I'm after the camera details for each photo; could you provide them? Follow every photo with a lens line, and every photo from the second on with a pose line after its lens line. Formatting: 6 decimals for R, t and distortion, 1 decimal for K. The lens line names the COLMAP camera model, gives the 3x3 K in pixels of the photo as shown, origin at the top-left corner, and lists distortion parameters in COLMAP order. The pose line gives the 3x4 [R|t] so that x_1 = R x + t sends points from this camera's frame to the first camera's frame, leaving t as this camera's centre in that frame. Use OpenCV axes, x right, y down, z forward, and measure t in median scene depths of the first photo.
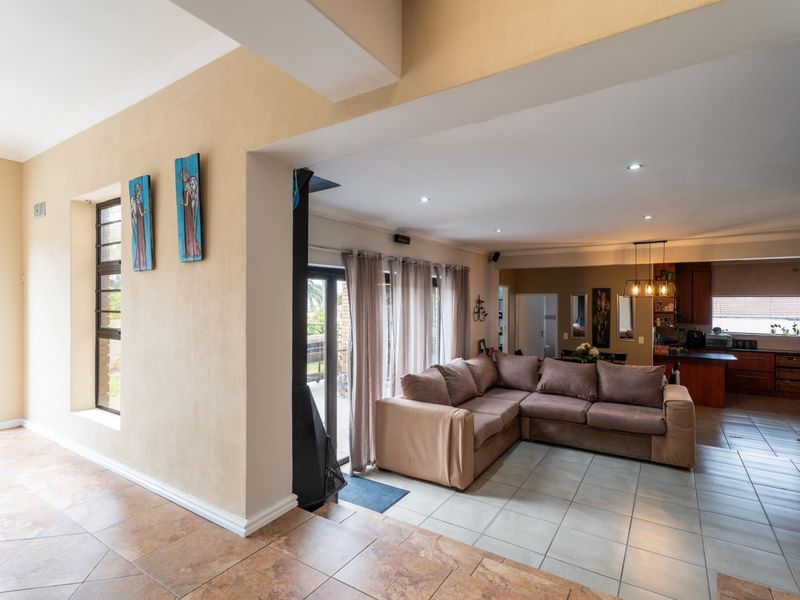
lens RADIAL K [[402.1, 0, 397.4], [0, 402.1, 303.0], [0, 0, 1]] dist [0.003657, 0.001546]
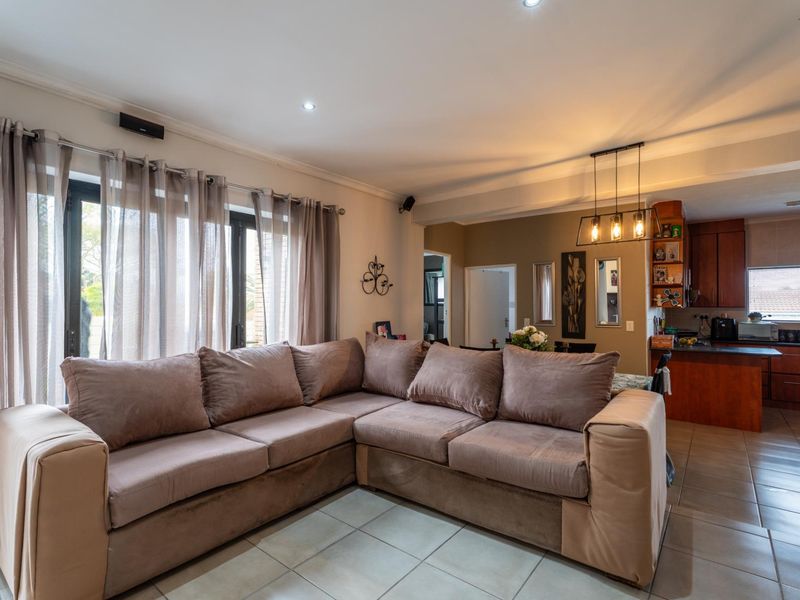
lens RADIAL K [[402.1, 0, 402.9], [0, 402.1, 303.0], [0, 0, 1]] dist [0.003657, 0.001546]
pose [[0.997118, 0.000537, -0.075860, 0.361220], [-0.001730, 0.999876, -0.015668, 0.084693], [0.075842, 0.015754, 0.996995, 0.391729]]
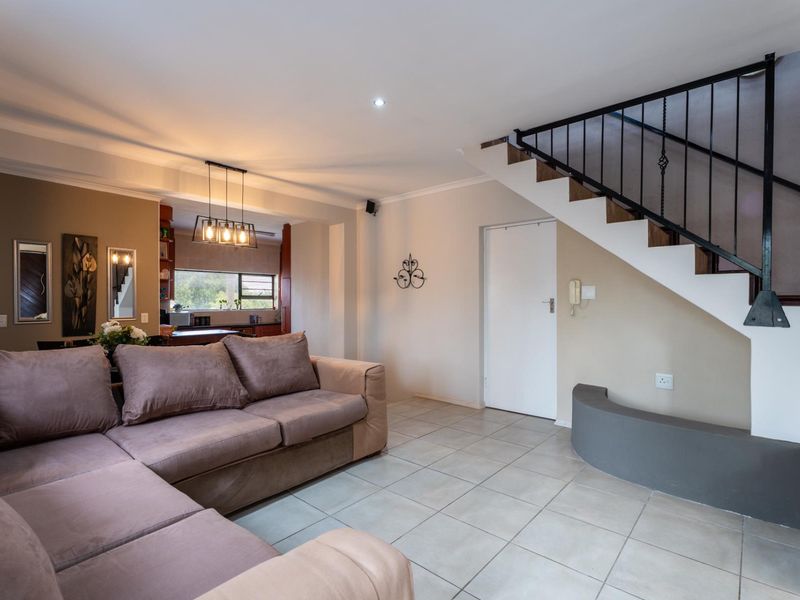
lens RADIAL K [[402.1, 0, 397.0], [0, 402.1, 305.4], [0, 0, 1]] dist [0.003657, 0.001546]
pose [[0.123957, -0.009416, 0.992243, -0.038276], [0.003775, 0.999952, 0.009017, 0.085921], [-0.992280, 0.002628, 0.123987, 0.623499]]
